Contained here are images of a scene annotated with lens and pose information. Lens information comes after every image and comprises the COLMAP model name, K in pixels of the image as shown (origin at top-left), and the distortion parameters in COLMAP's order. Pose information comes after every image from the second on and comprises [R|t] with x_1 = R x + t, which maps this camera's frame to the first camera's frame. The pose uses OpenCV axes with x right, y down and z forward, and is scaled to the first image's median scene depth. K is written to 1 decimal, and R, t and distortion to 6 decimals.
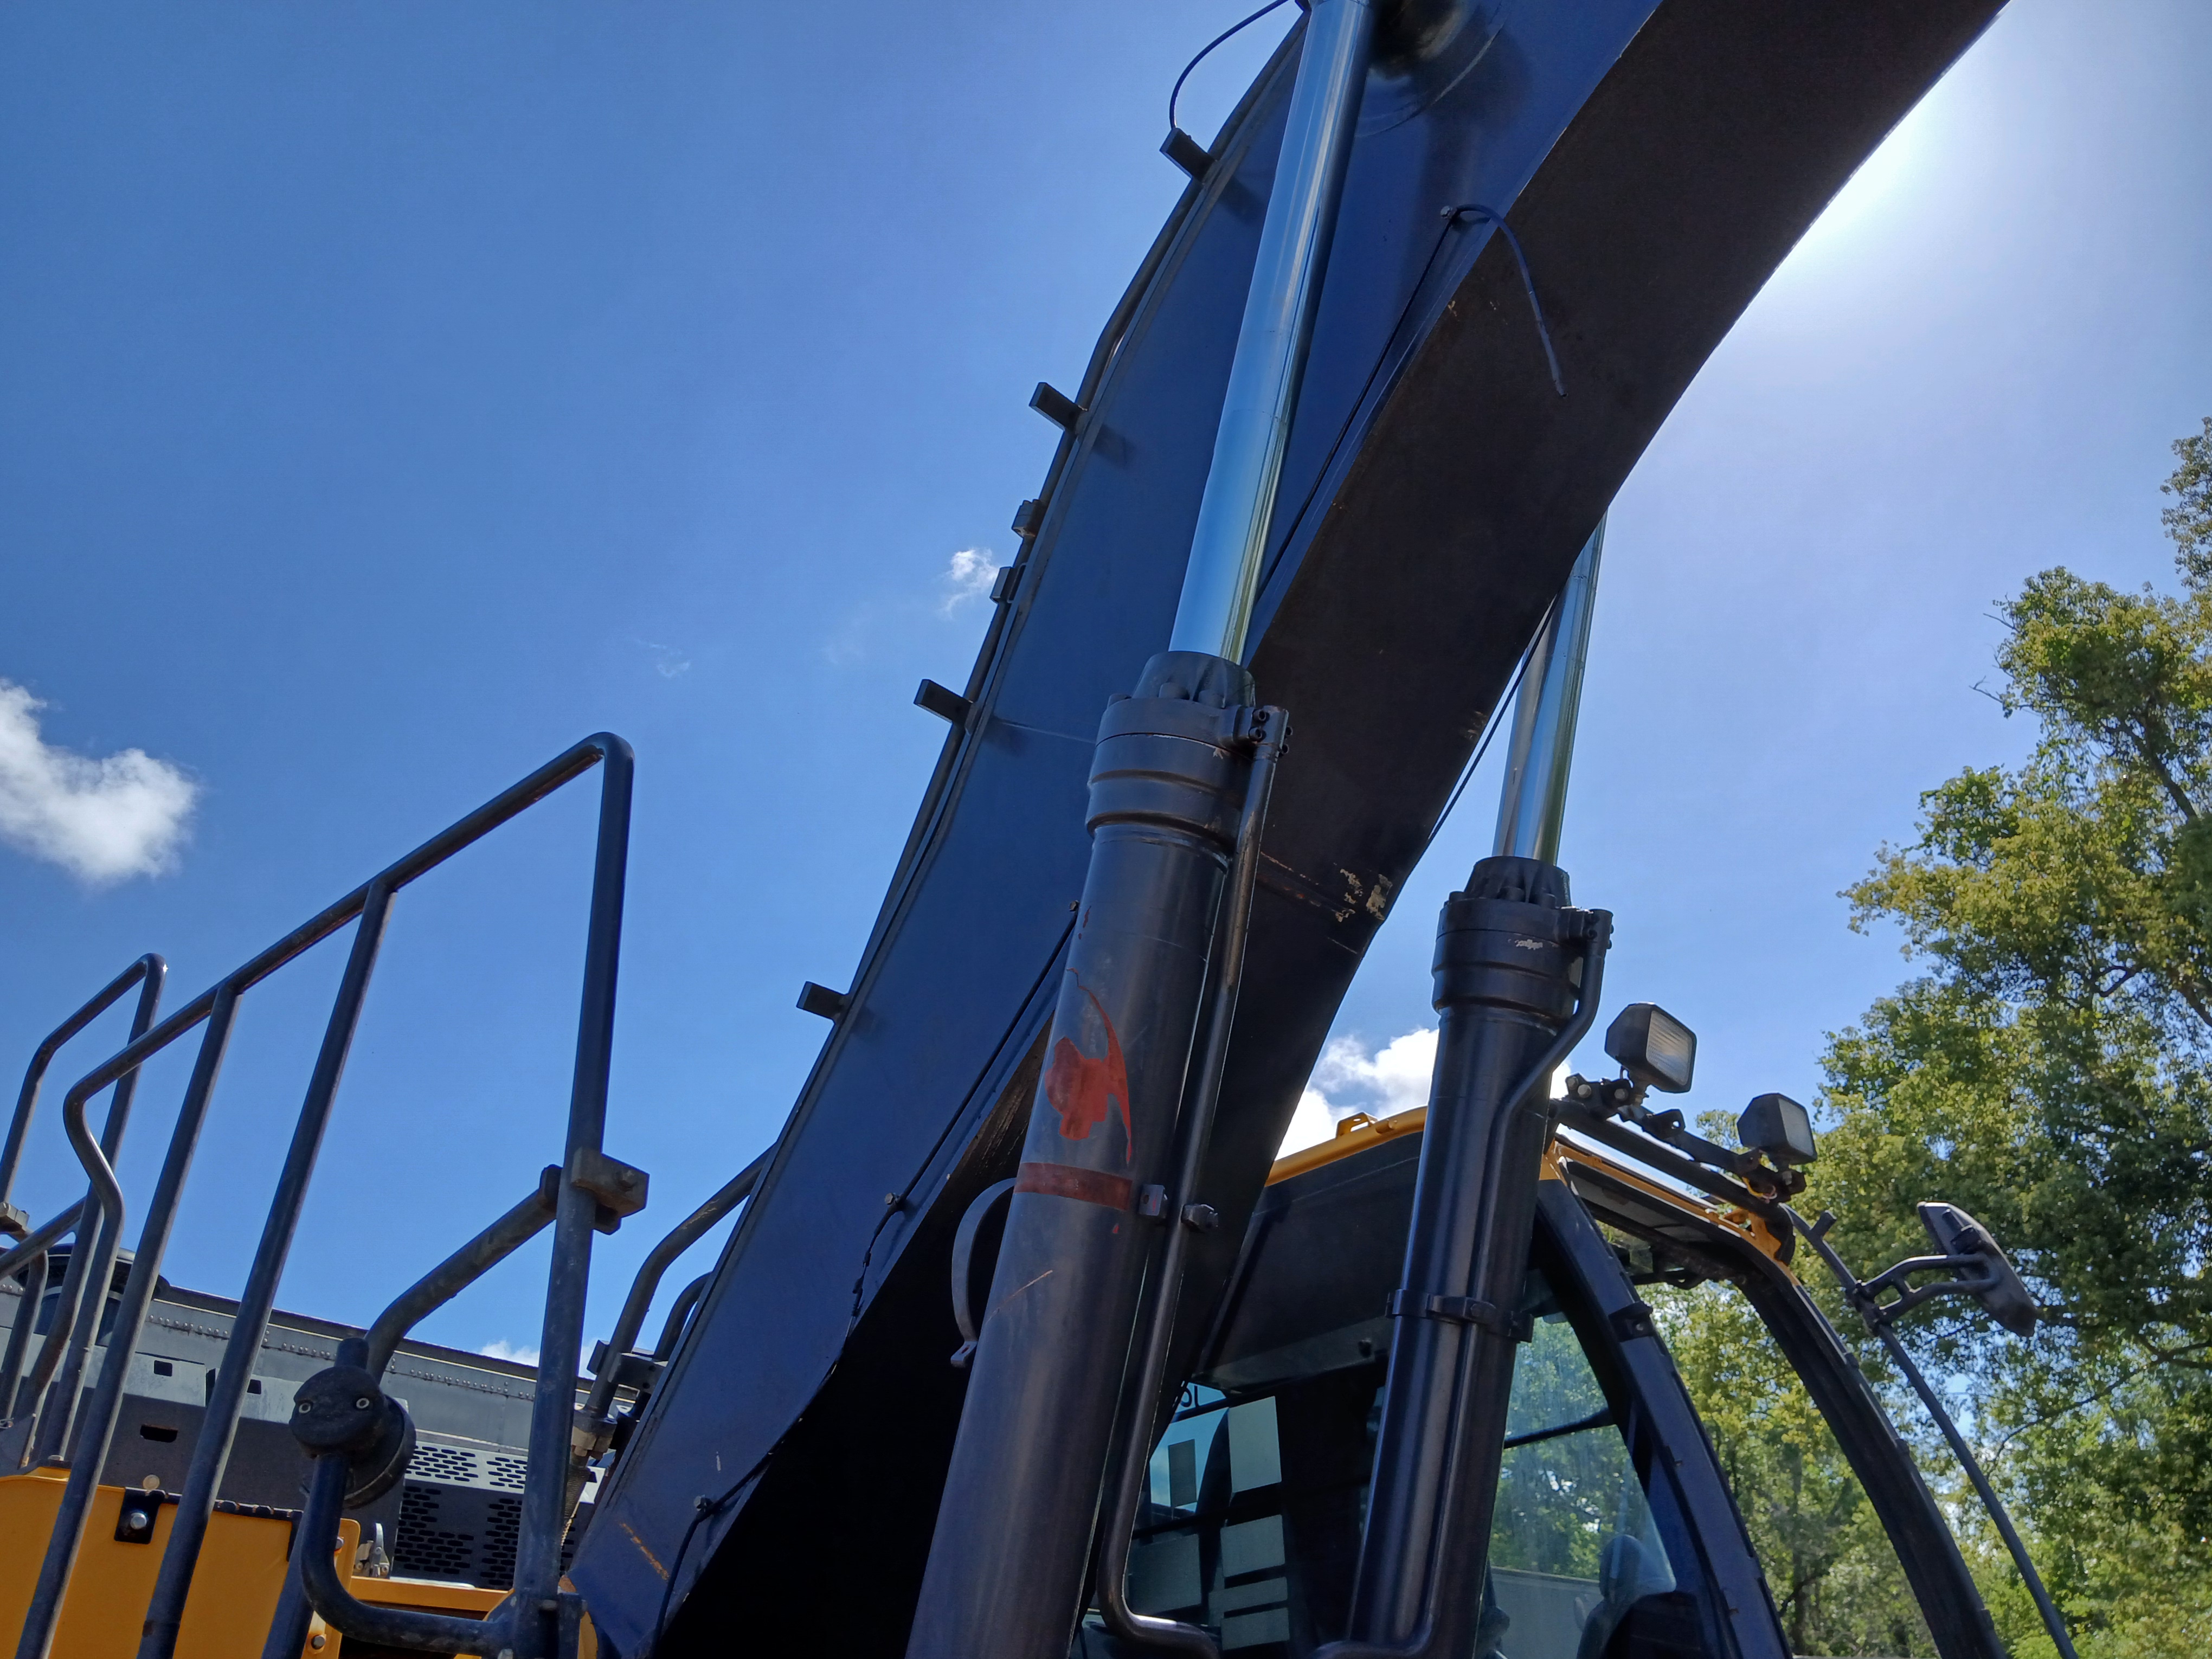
lens RADIAL K [[1725.8, 0, 1107.2], [0, 1725.8, 821.4], [0, 0, 1]] dist [0.047873, -0.106150]
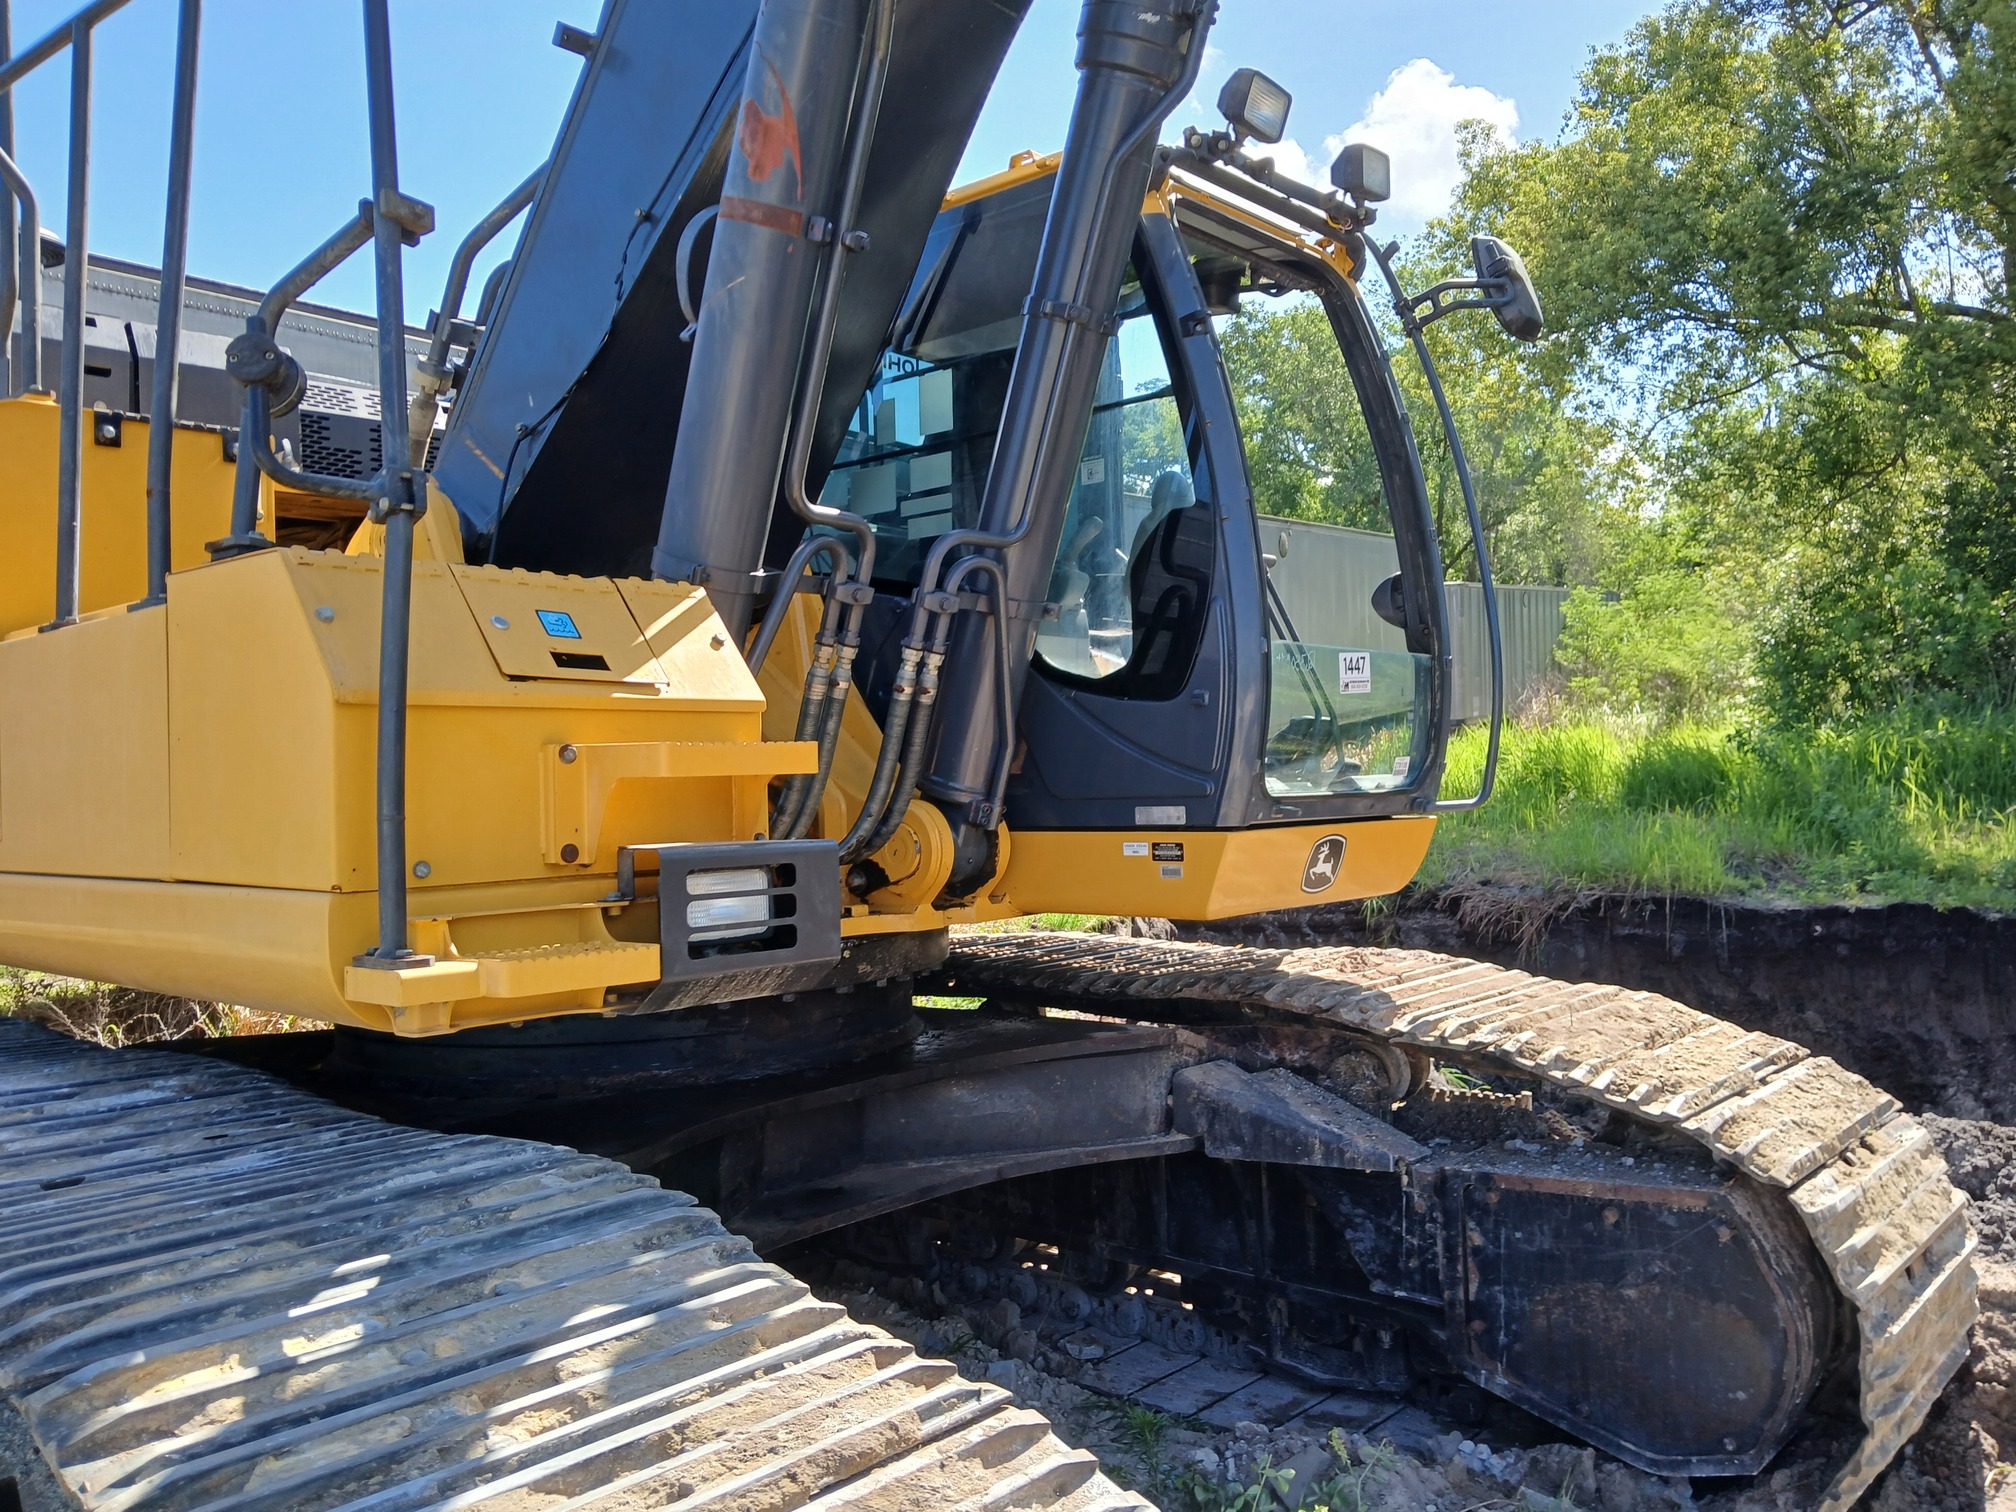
lens RADIAL K [[1572.9, 0, 1009.1], [0, 1572.9, 748.6], [0, 0, 1]] dist [0.047873, -0.106150]
pose [[0.998139, 0.017886, 0.058294, 0.080644], [-0.046133, 0.846658, 0.530134, -0.074842], [-0.039874, -0.531837, 0.845907, -0.209802]]
